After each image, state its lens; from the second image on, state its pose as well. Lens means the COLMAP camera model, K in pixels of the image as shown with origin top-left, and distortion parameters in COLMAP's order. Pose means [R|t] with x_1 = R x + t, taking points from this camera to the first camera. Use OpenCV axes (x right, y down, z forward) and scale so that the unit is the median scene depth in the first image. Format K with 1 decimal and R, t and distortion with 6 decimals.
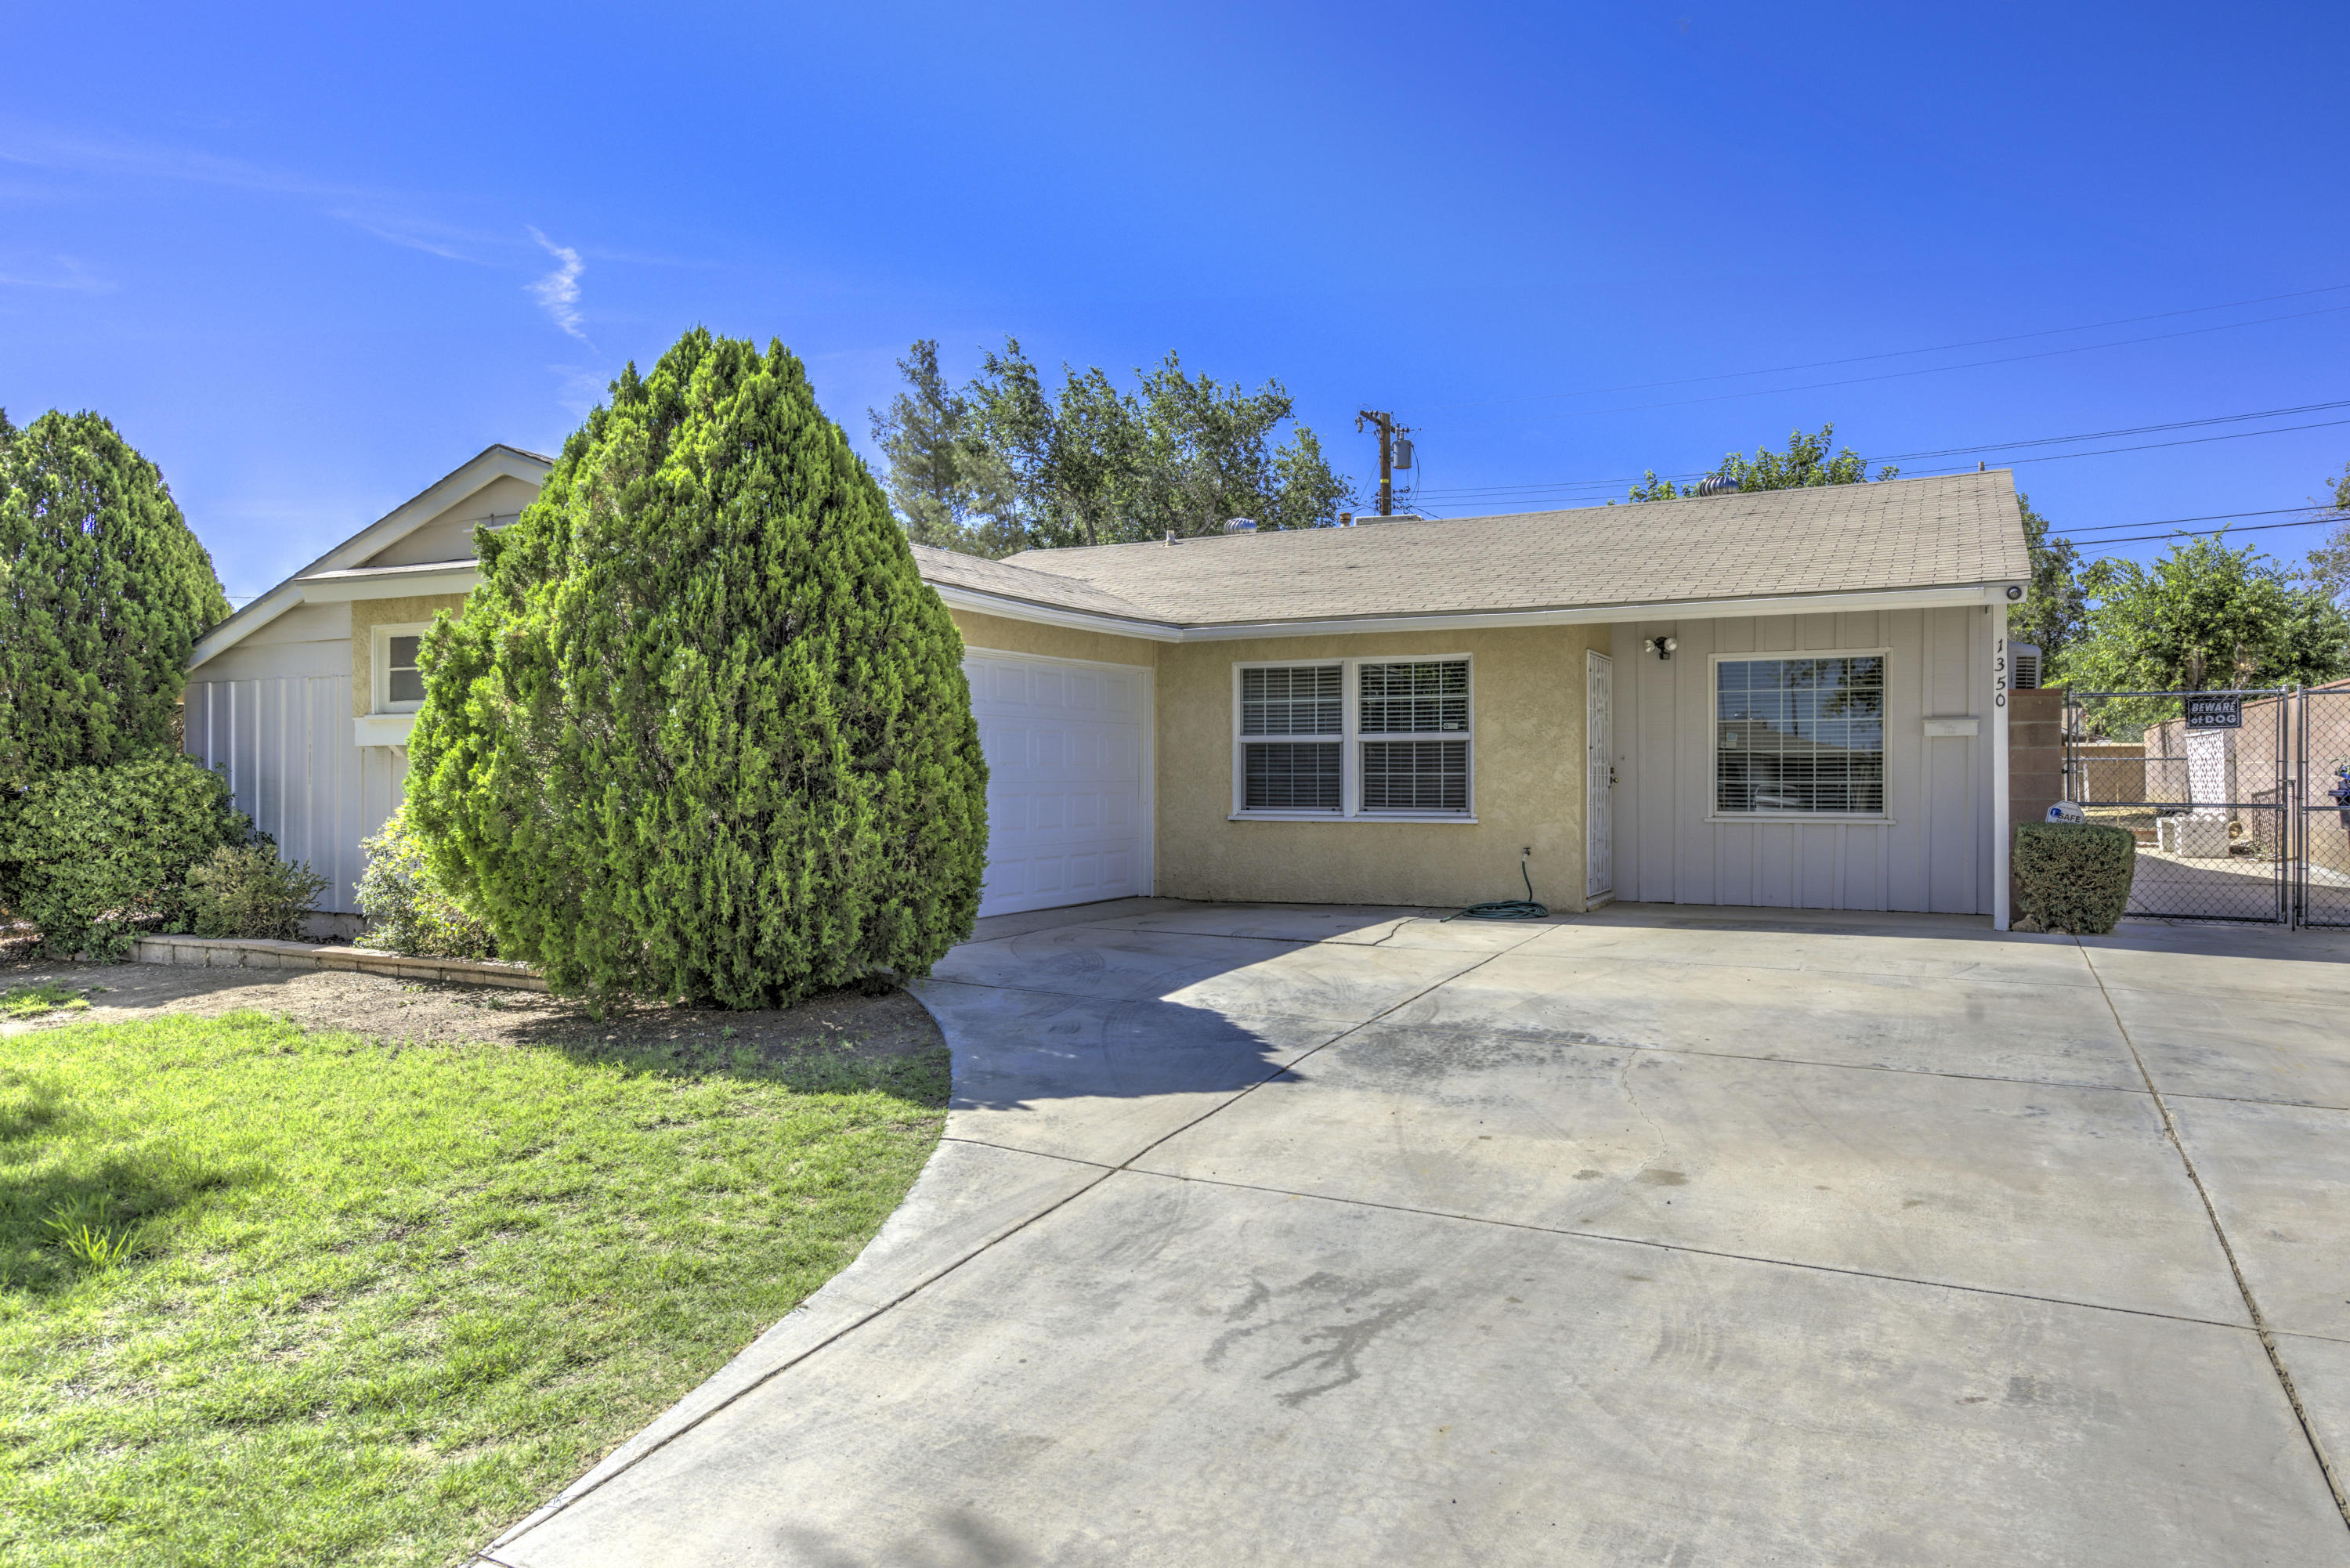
lens RADIAL K [[1501.7, 0, 1175.0], [0, 1501.7, 784.0], [0, 0, 1]] dist [0.000825, 0.000825]
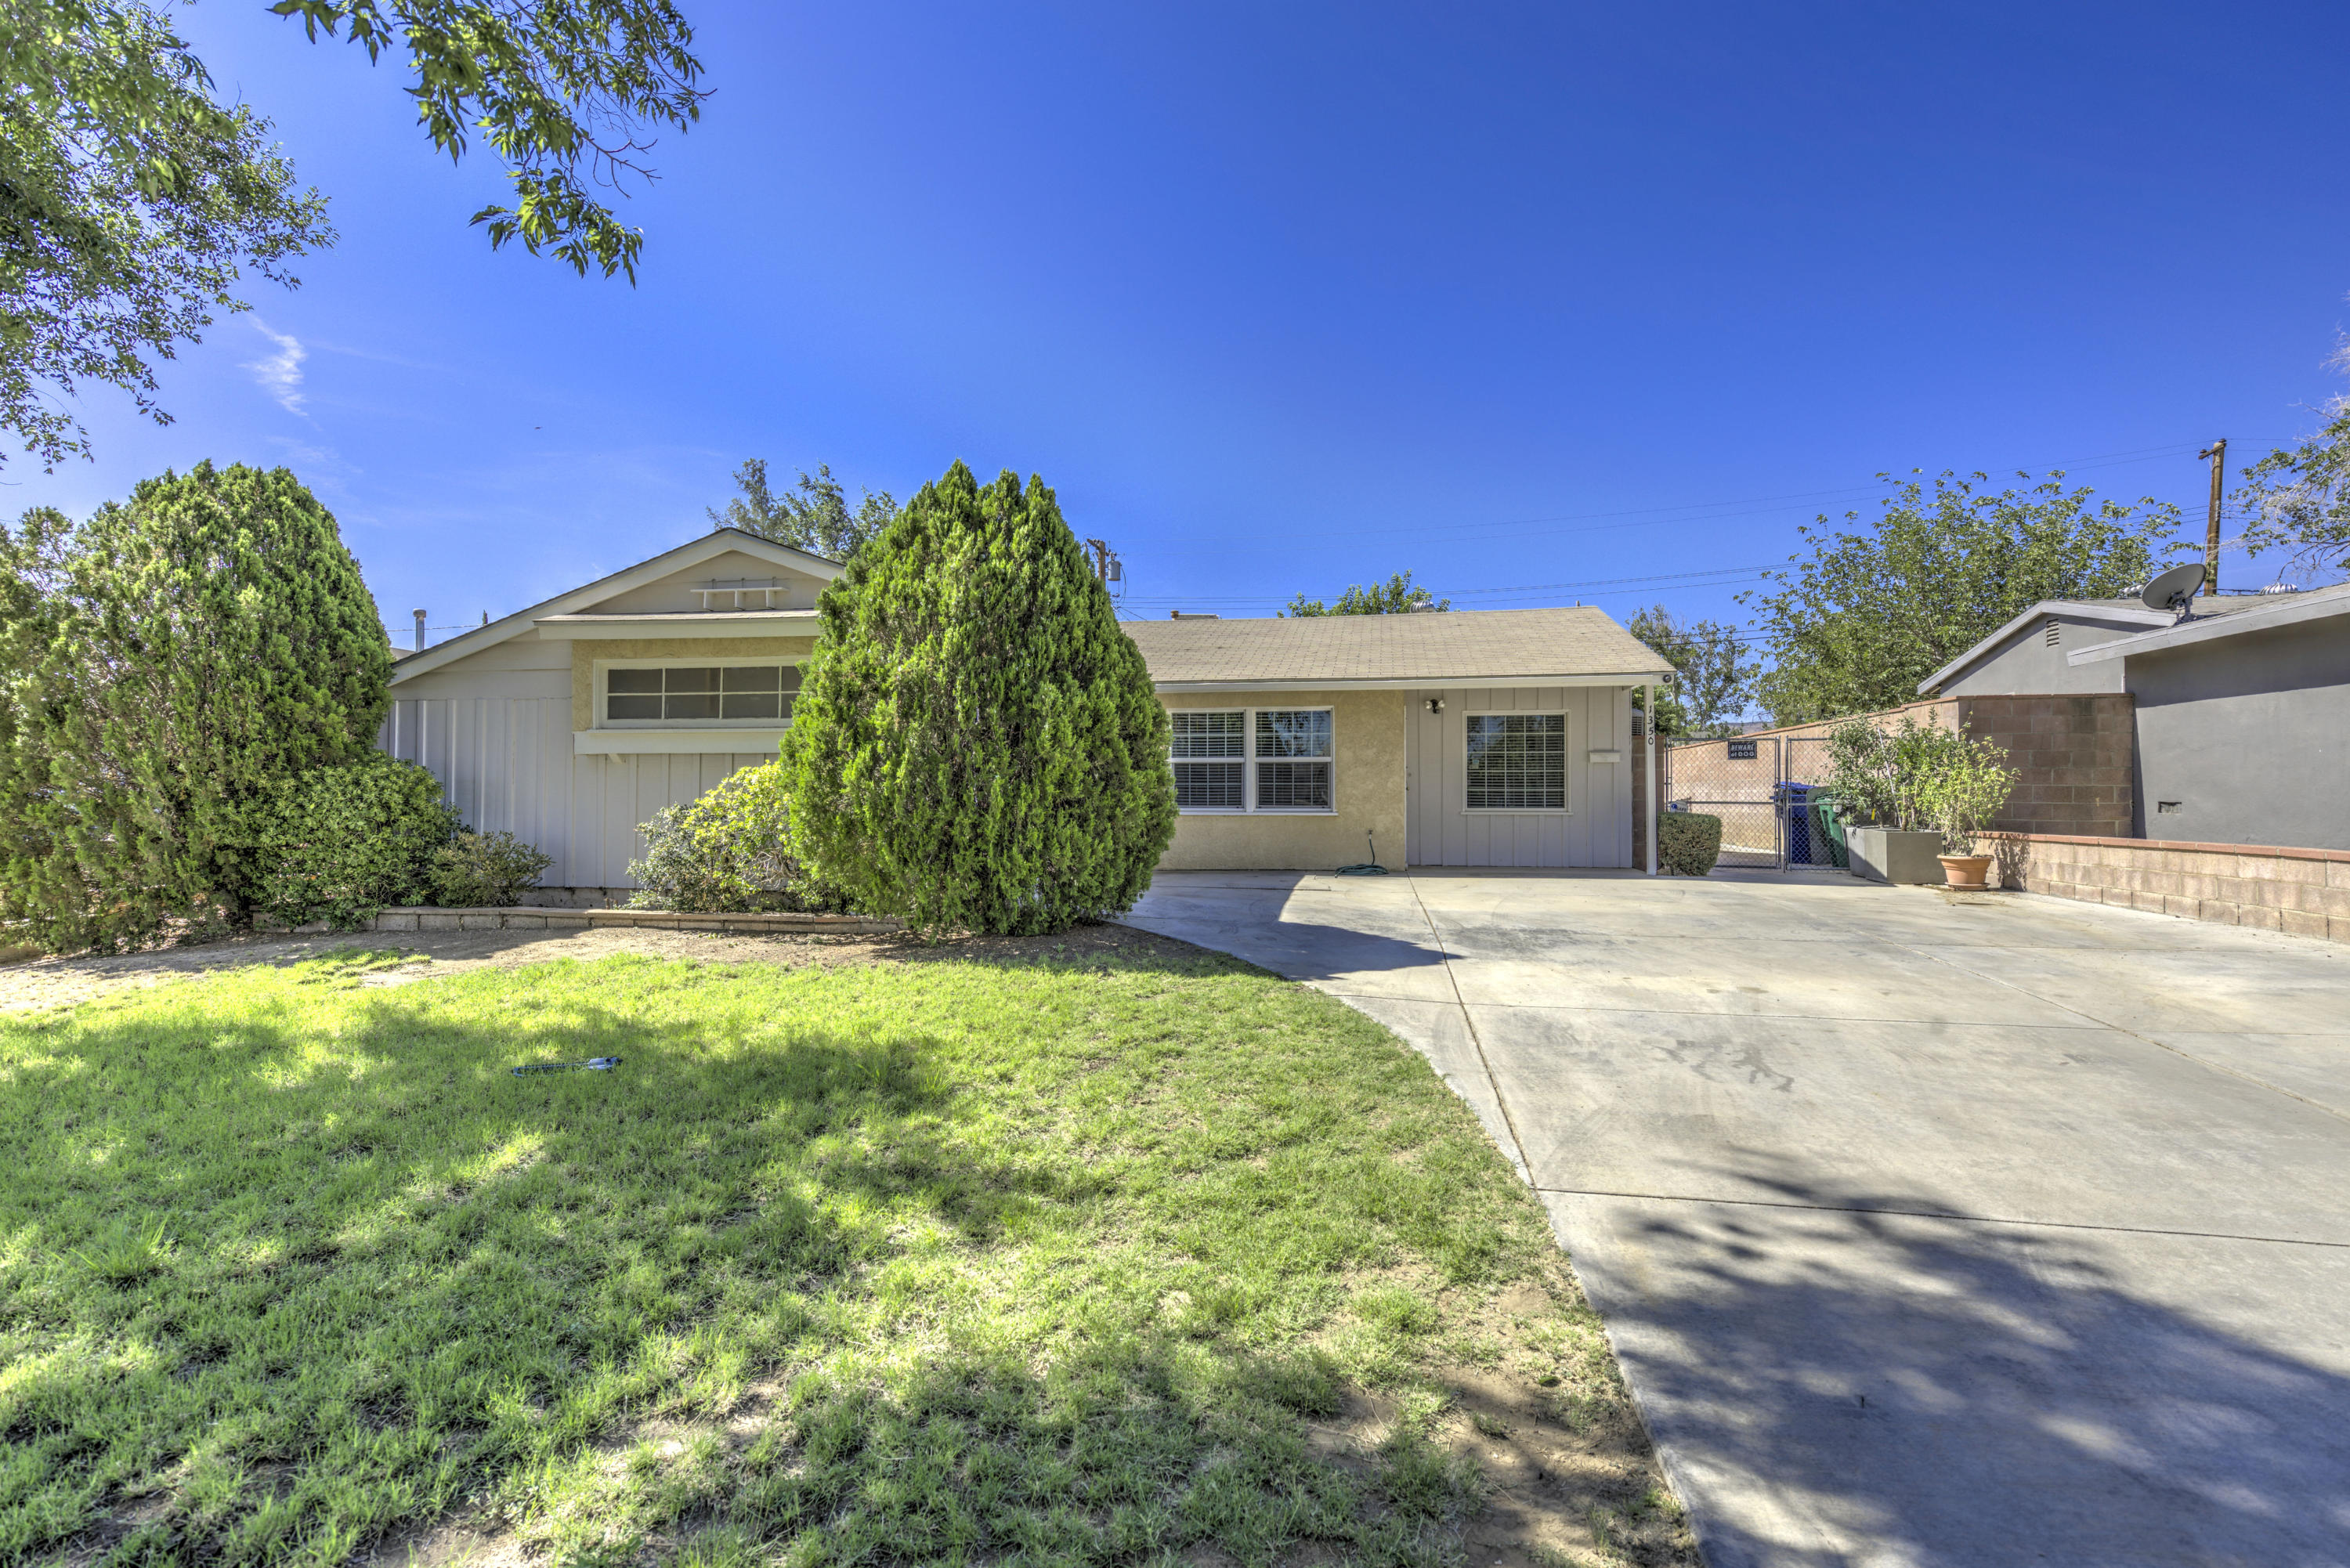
lens RADIAL K [[1076.4, 0, 1174.6], [0, 1076.4, 789.9], [0, 0, 1]] dist [0.030739, 0.000673]
pose [[0.956352, 0.004522, 0.292182, -0.319661], [-0.000732, 0.999914, -0.013078, 0.016340], [-0.292216, 0.012293, 0.956273, -0.025357]]
